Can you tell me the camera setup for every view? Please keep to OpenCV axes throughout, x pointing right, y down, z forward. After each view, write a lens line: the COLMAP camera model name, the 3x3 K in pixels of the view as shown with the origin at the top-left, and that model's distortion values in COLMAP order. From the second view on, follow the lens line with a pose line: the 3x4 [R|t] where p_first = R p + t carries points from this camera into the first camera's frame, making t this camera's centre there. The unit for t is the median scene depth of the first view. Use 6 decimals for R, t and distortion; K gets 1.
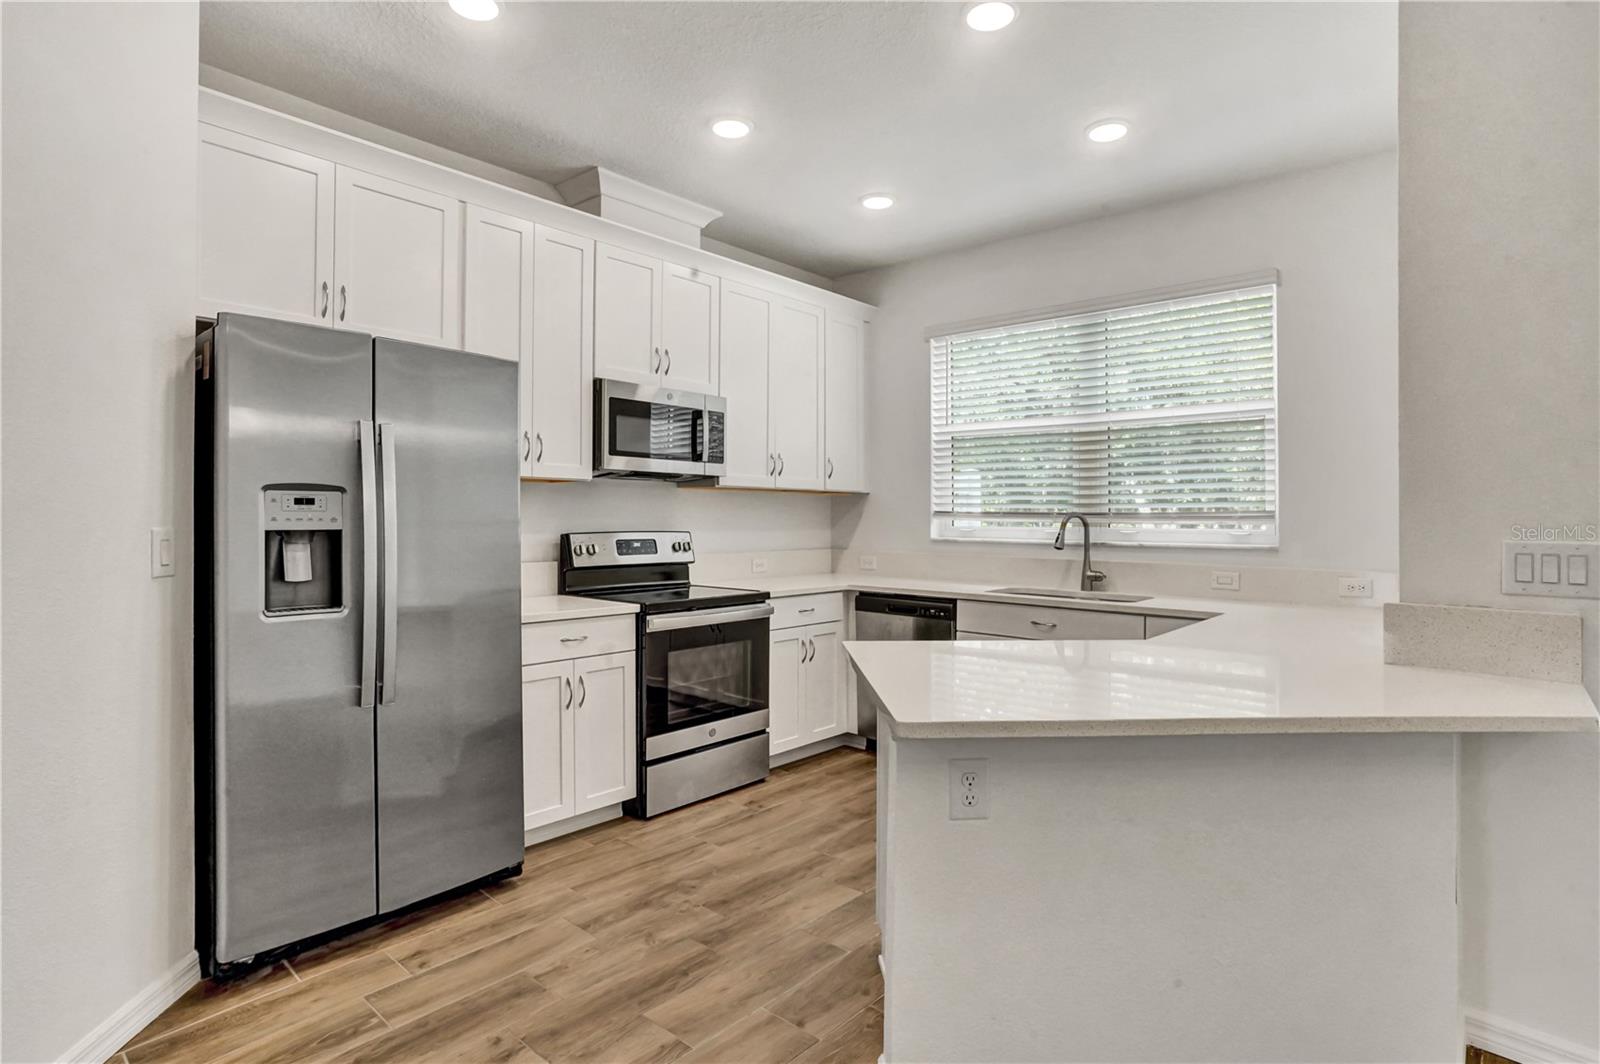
lens RADIAL K [[849.0, 0, 783.6], [0, 849.0, 501.6], [0, 0, 1]] dist [-0.023254, 0.007409]
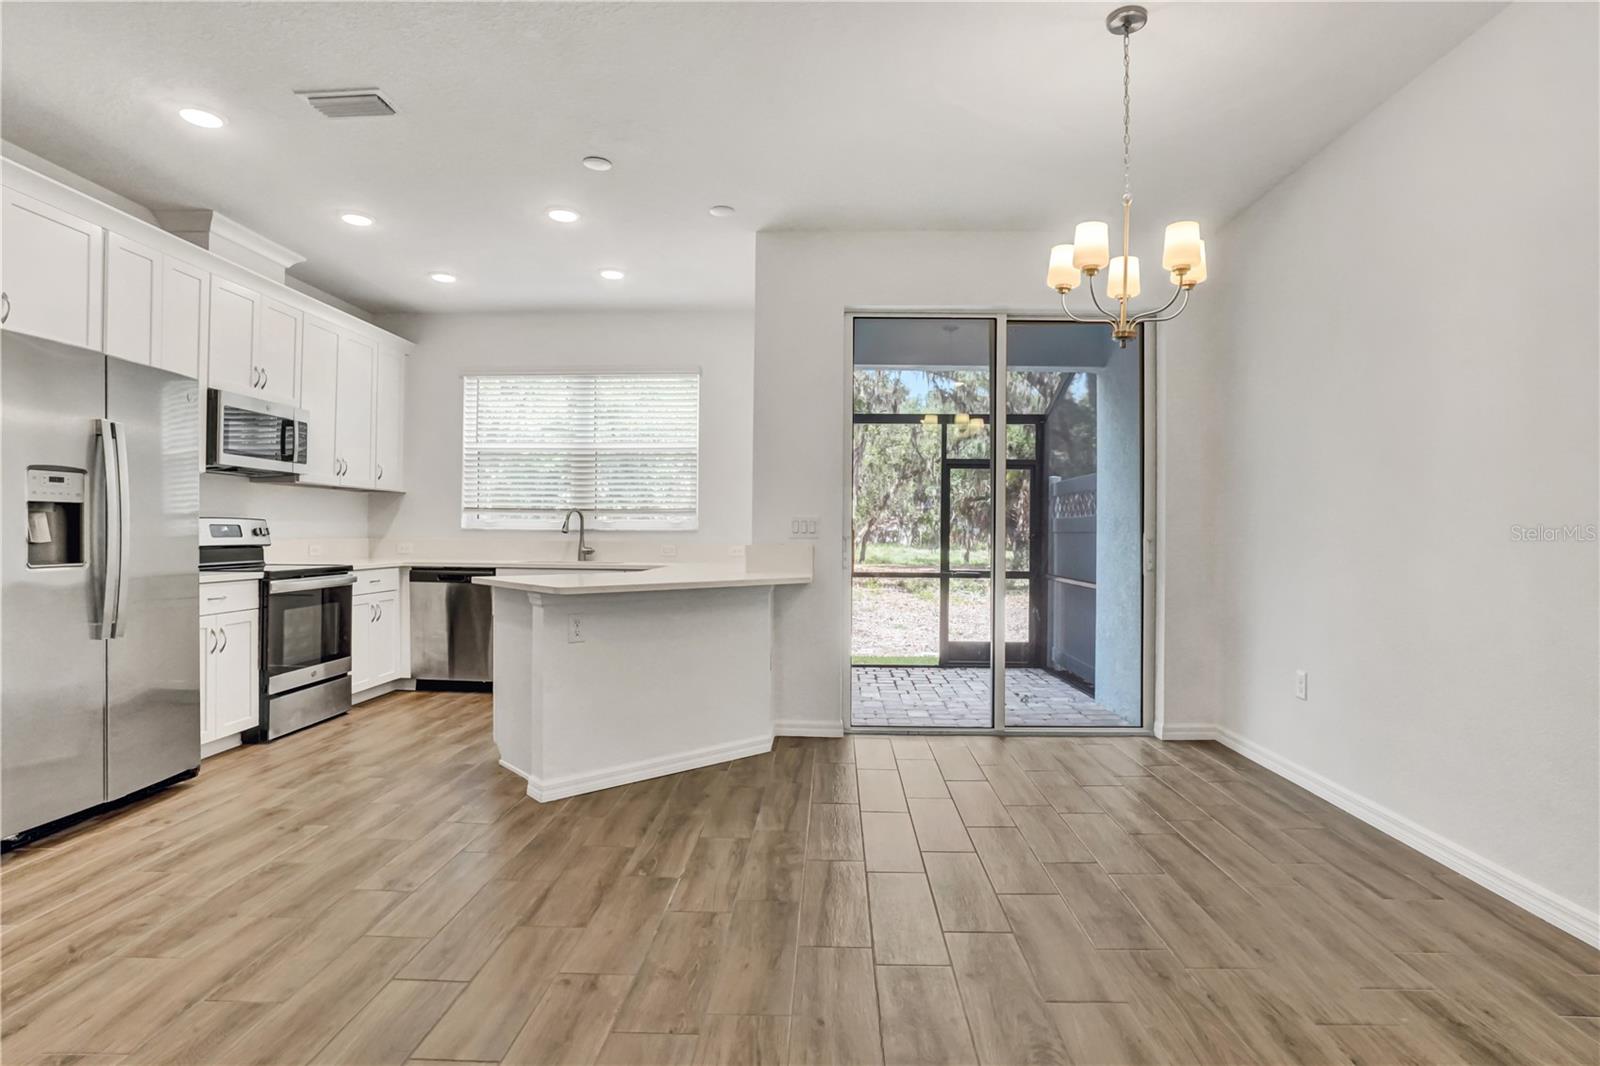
lens RADIAL K [[849.0, 0, 808.7], [0, 849.0, 522.3], [0, 0, 1]] dist [-0.023254, 0.007409]
pose [[0.768599, 0.009169, 0.639665, -0.307969], [-0.014639, 0.999888, 0.003257, 0.026797], [-0.639563, -0.011867, 0.768647, -0.430721]]
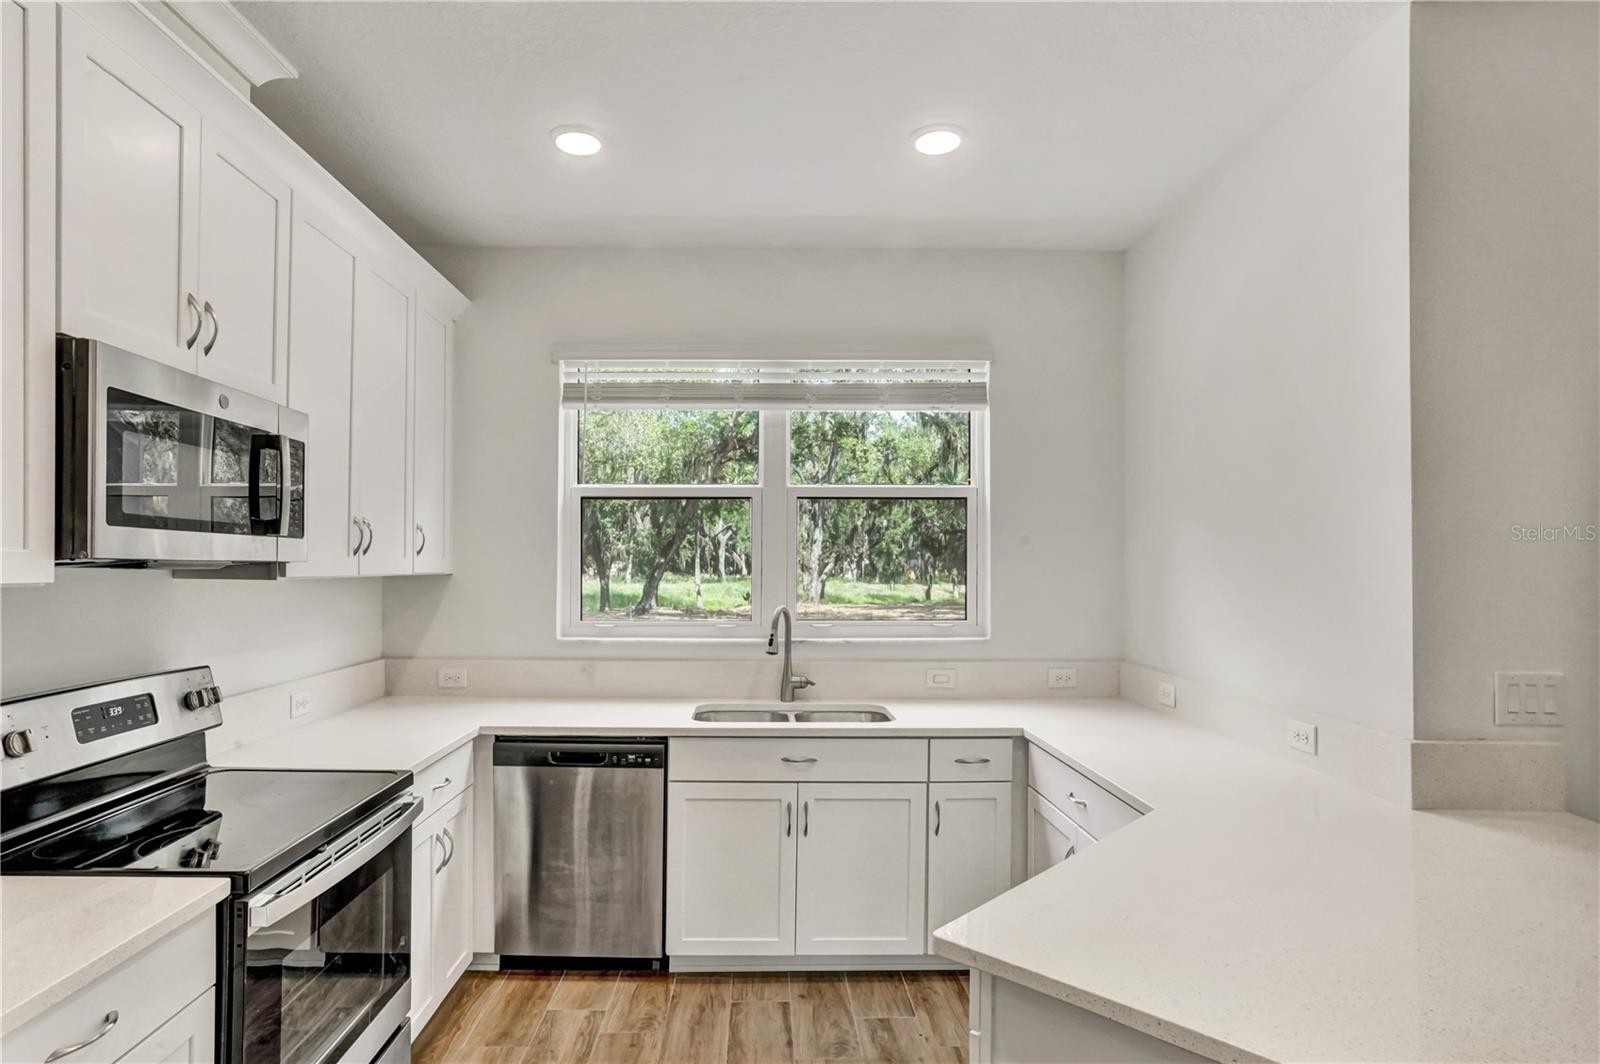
lens RADIAL K [[831.2, 0, 733.9], [0, 831.2, 556.3], [0, 0, 1]] dist [-0.054751, 0.008808]
pose [[0.743748, 0.001922, 0.668458, -0.223798], [-0.013889, 0.999824, 0.012579, -0.045563], [-0.668316, -0.018640, 0.743644, 0.464681]]
